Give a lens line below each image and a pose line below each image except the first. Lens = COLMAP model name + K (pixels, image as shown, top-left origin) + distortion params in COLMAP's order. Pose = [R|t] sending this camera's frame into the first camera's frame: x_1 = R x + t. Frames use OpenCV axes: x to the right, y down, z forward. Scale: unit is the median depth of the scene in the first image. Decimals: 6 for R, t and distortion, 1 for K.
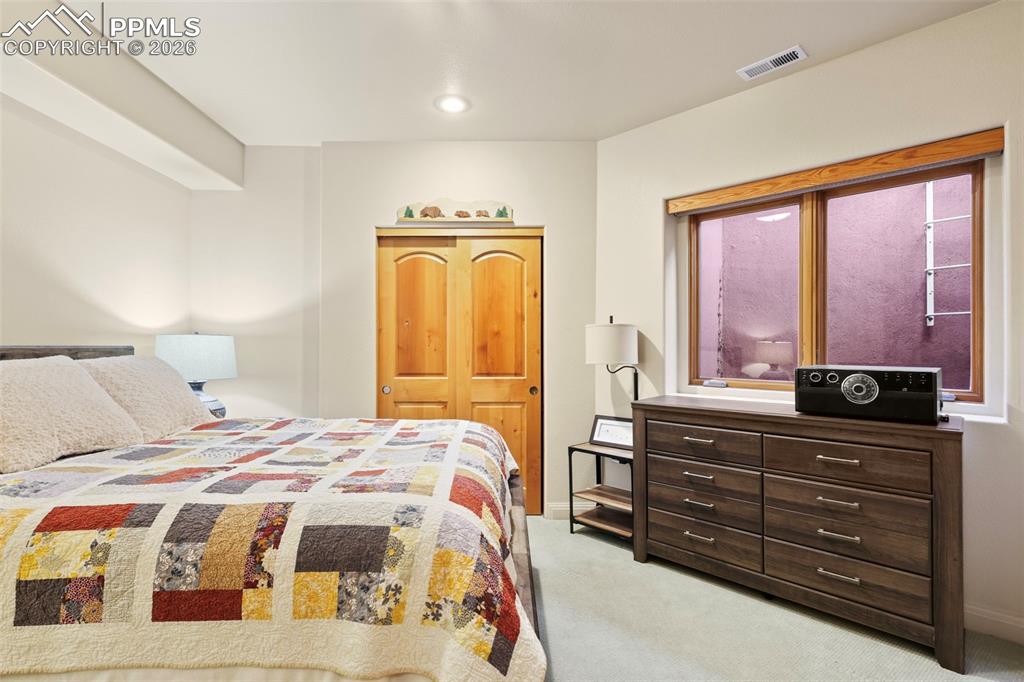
lens RADIAL K [[471.1, 0, 504.9], [0, 471.1, 339.9], [0, 0, 1]] dist [0.002630, -0.000008]
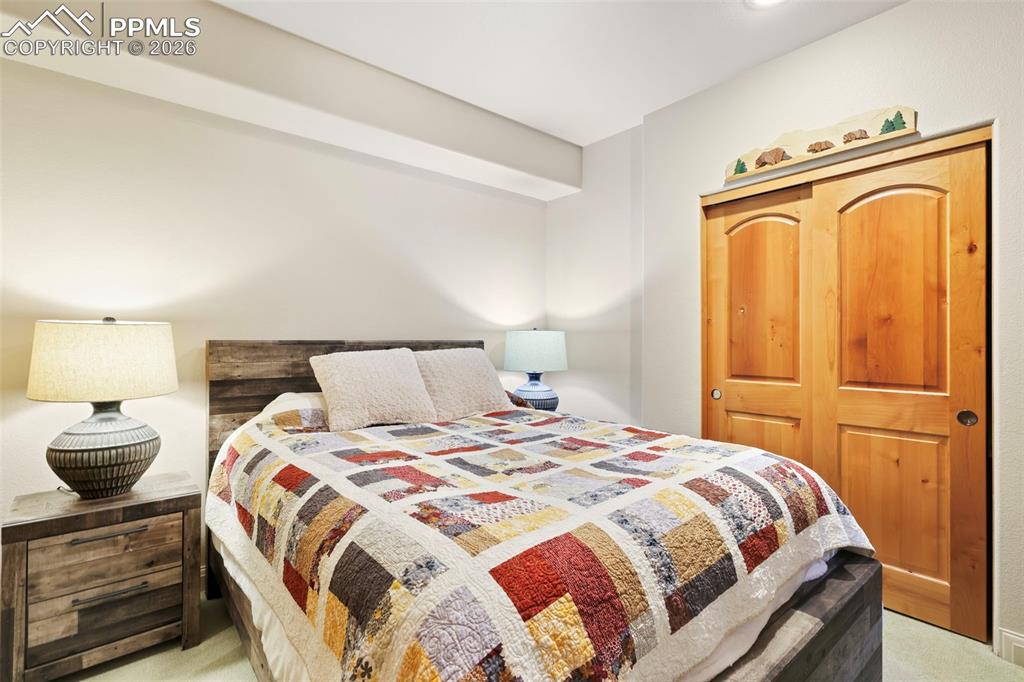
lens RADIAL K [[471.1, 0, 504.9], [0, 471.1, 339.9], [0, 0, 1]] dist [0.002630, -0.000008]
pose [[0.639001, -0.002927, -0.769200, 0.142195], [0.011597, 0.999916, 0.005829, 0.003599], [0.769118, -0.012645, 0.638981, 0.208222]]
